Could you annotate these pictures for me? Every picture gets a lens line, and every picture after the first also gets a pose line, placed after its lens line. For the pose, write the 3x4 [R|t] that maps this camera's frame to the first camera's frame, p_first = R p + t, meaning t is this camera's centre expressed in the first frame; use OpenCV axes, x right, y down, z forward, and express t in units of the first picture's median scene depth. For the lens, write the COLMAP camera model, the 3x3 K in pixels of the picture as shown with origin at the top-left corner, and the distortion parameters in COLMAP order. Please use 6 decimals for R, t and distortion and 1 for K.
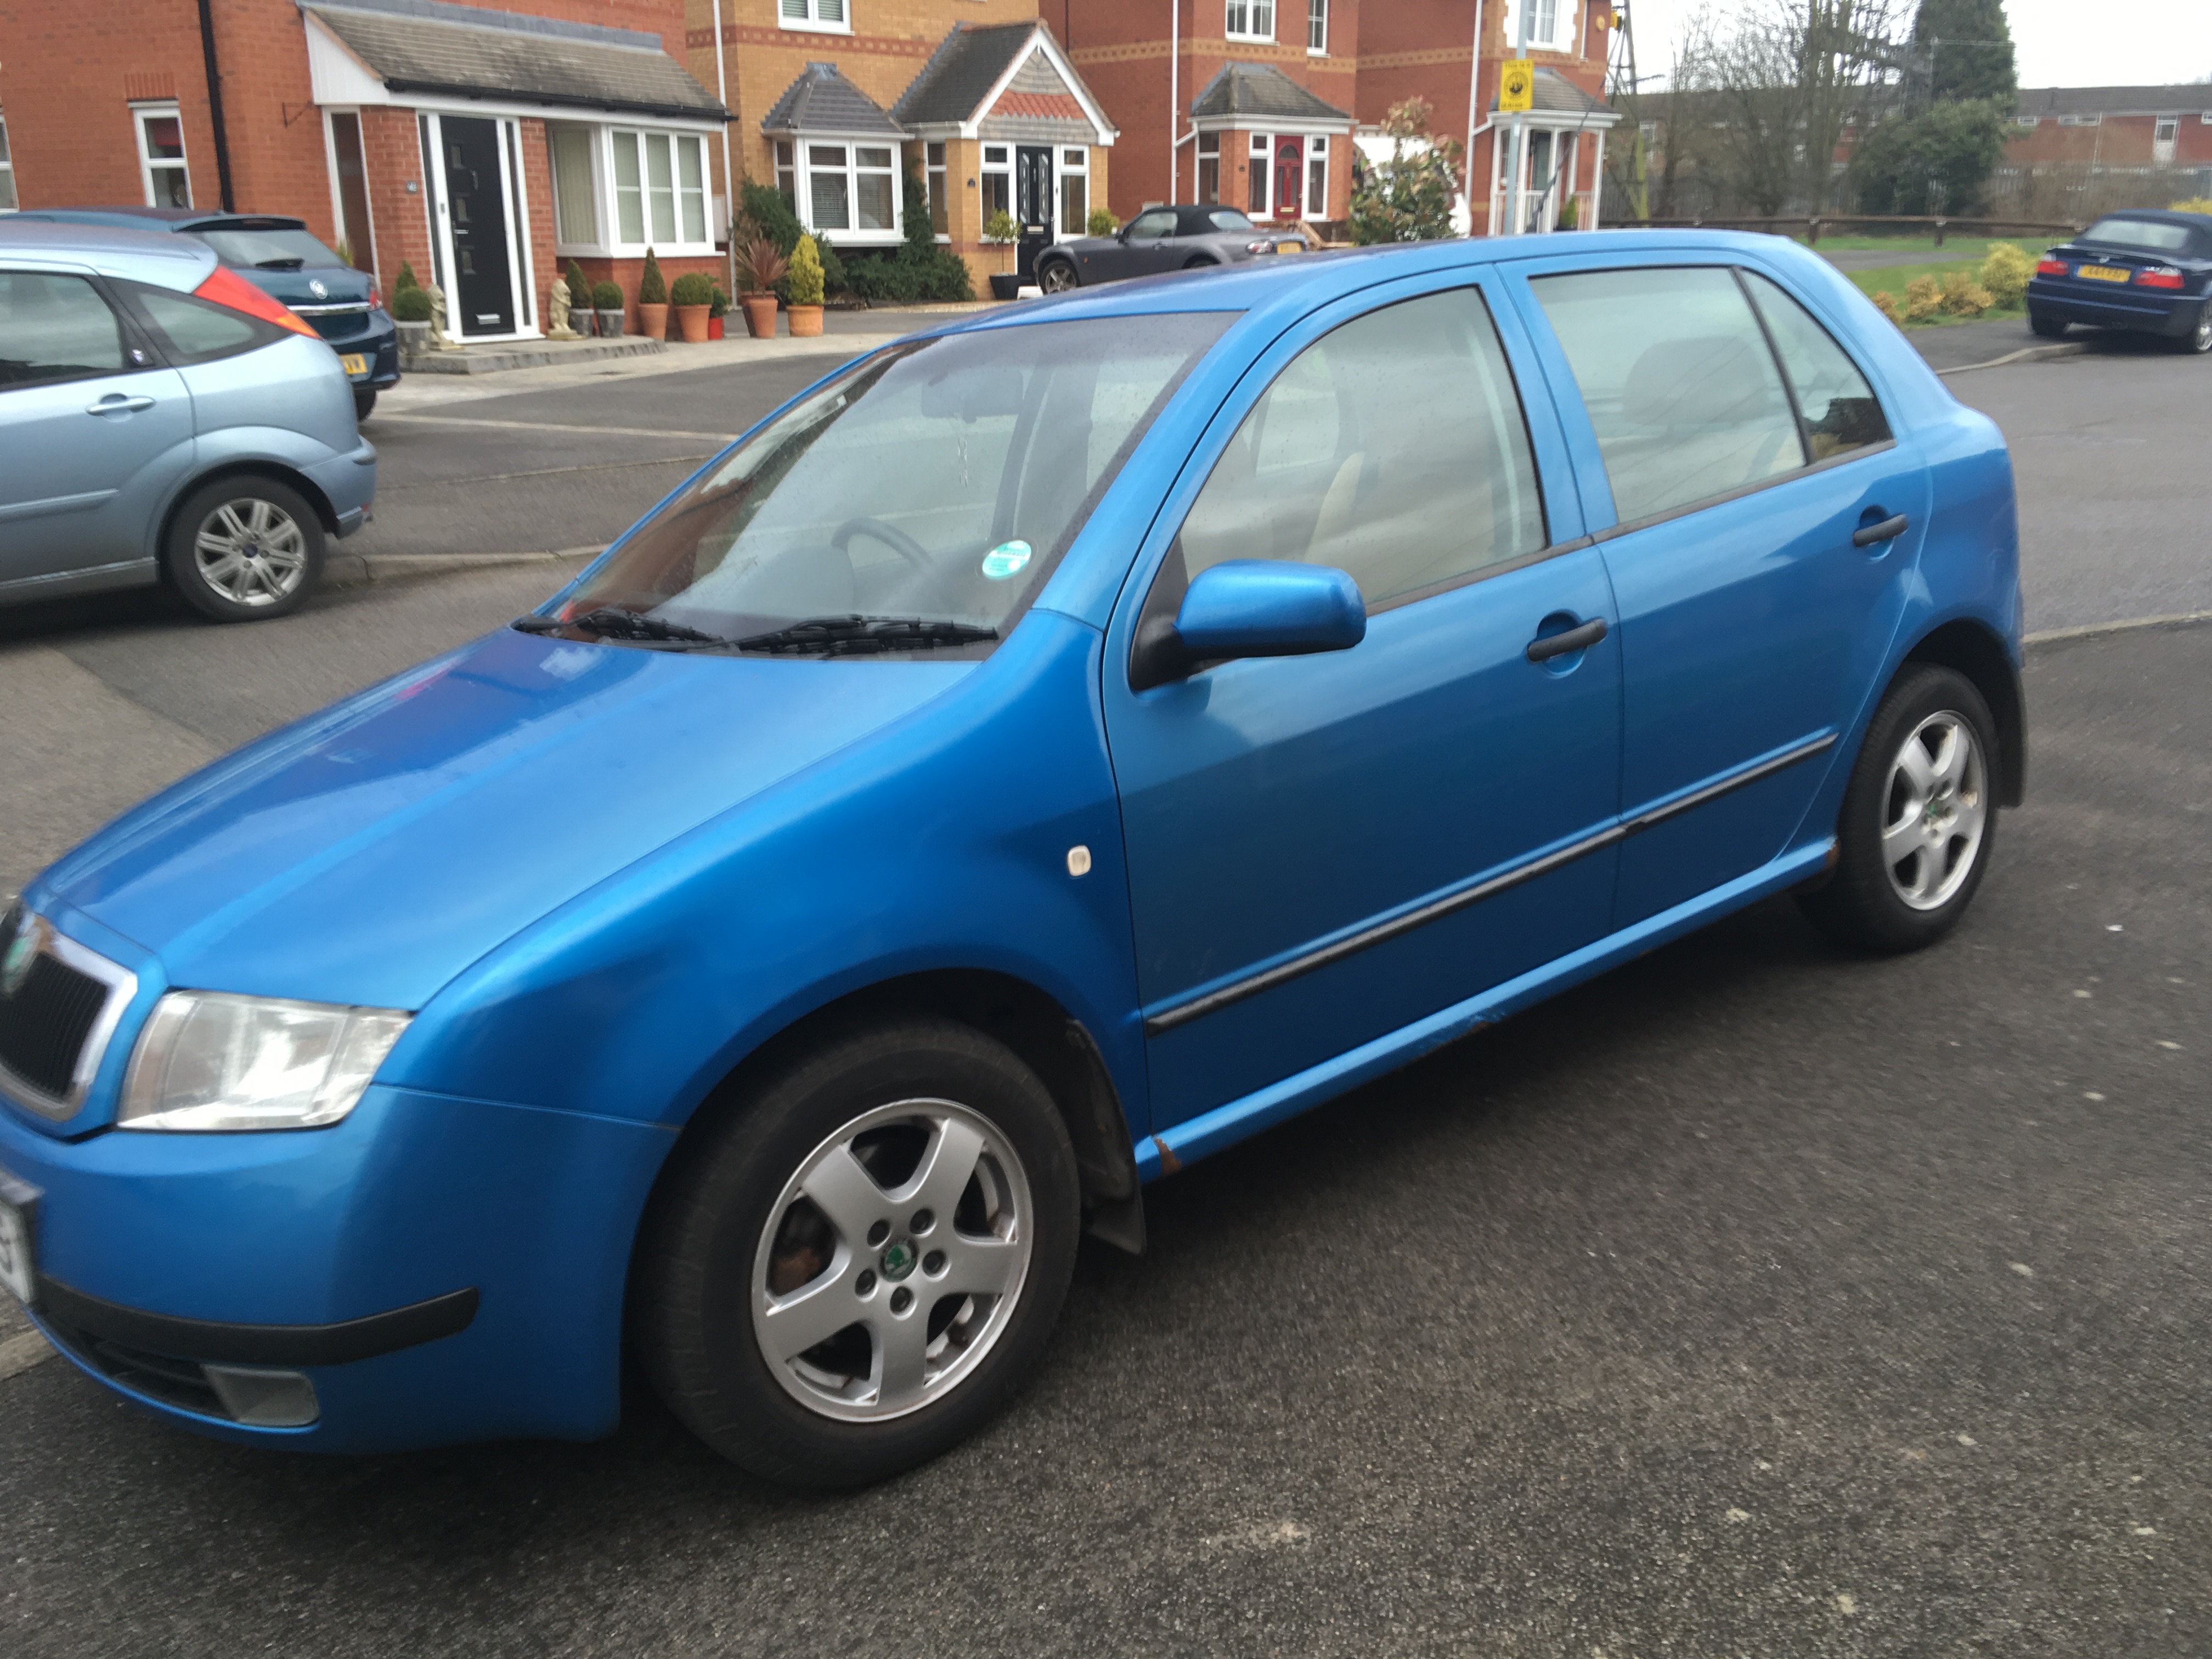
lens RADIAL K [[1919.0, 0, 1108.6], [0, 1919.0, 827.3], [0, 0, 1]] dist [0.102562, -0.153574]
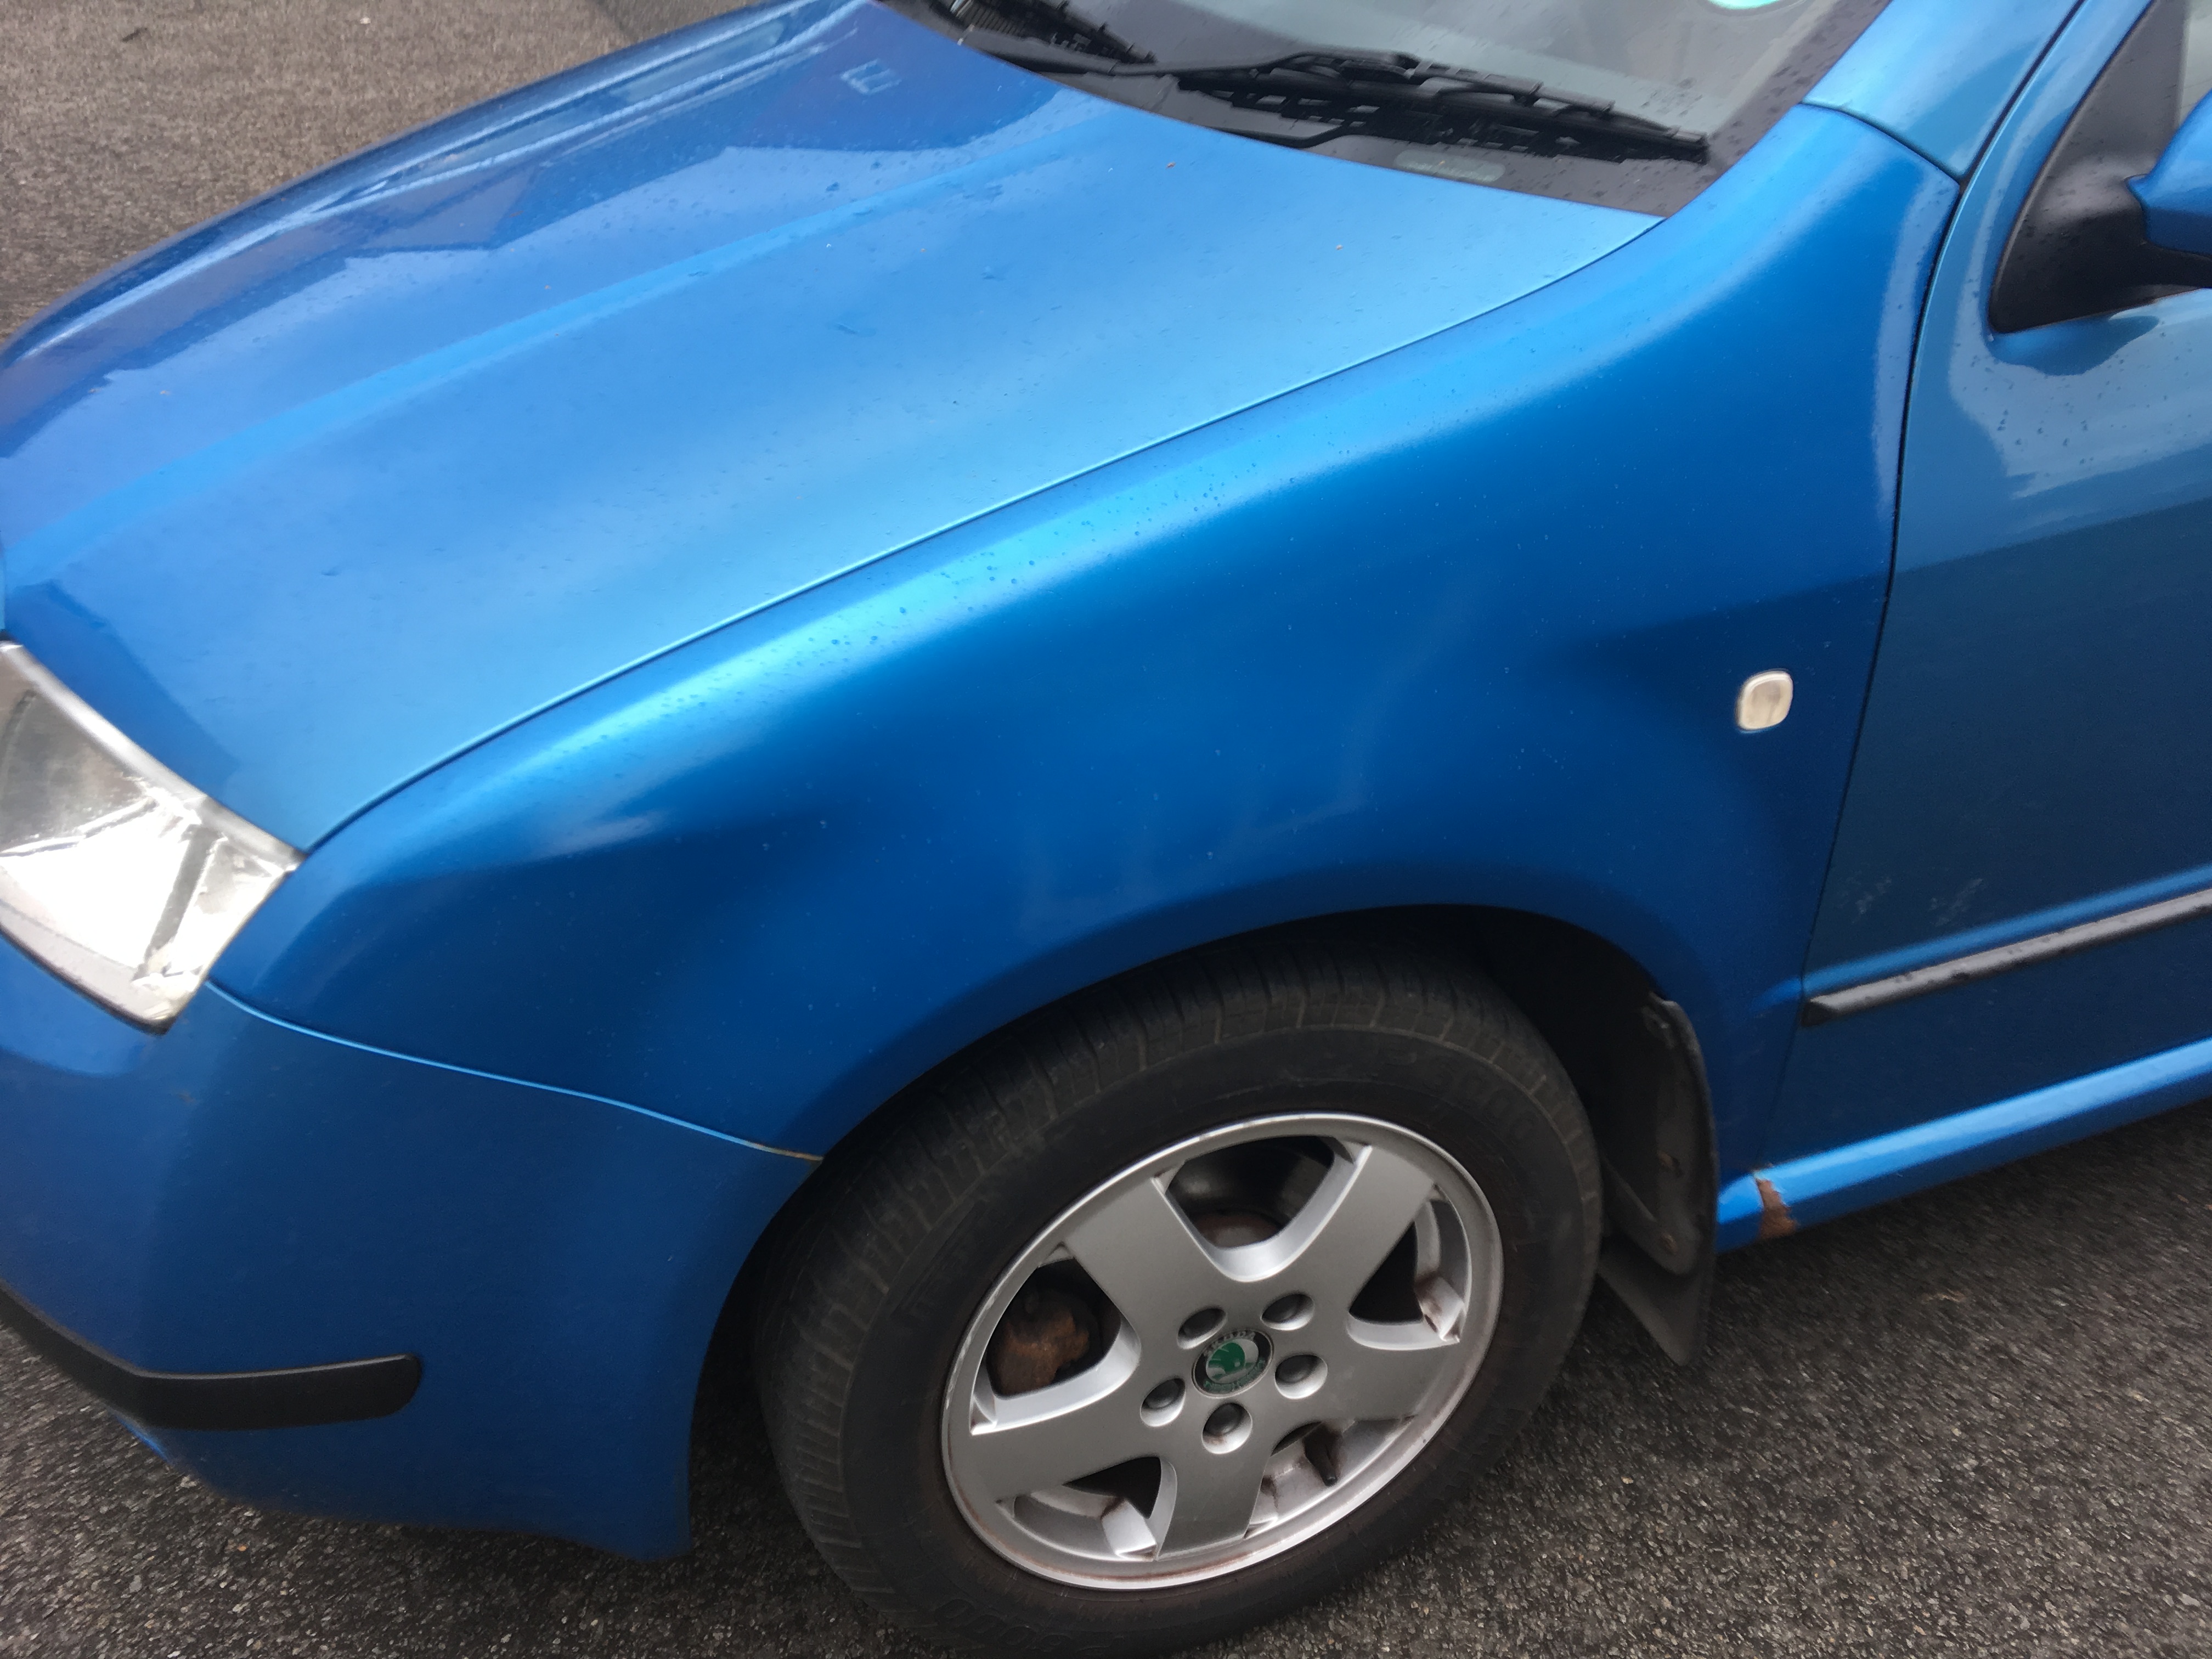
lens RADIAL K [[1919.0, 0, 1108.6], [0, 1919.0, 827.3], [0, 0, 1]] dist [0.102562, -0.153574]
pose [[0.949607, 0.227353, -0.215769, -0.056349], [-0.152616, 0.936651, 0.315268, -0.075540], [0.273777, -0.266451, 0.924148, 0.508003]]
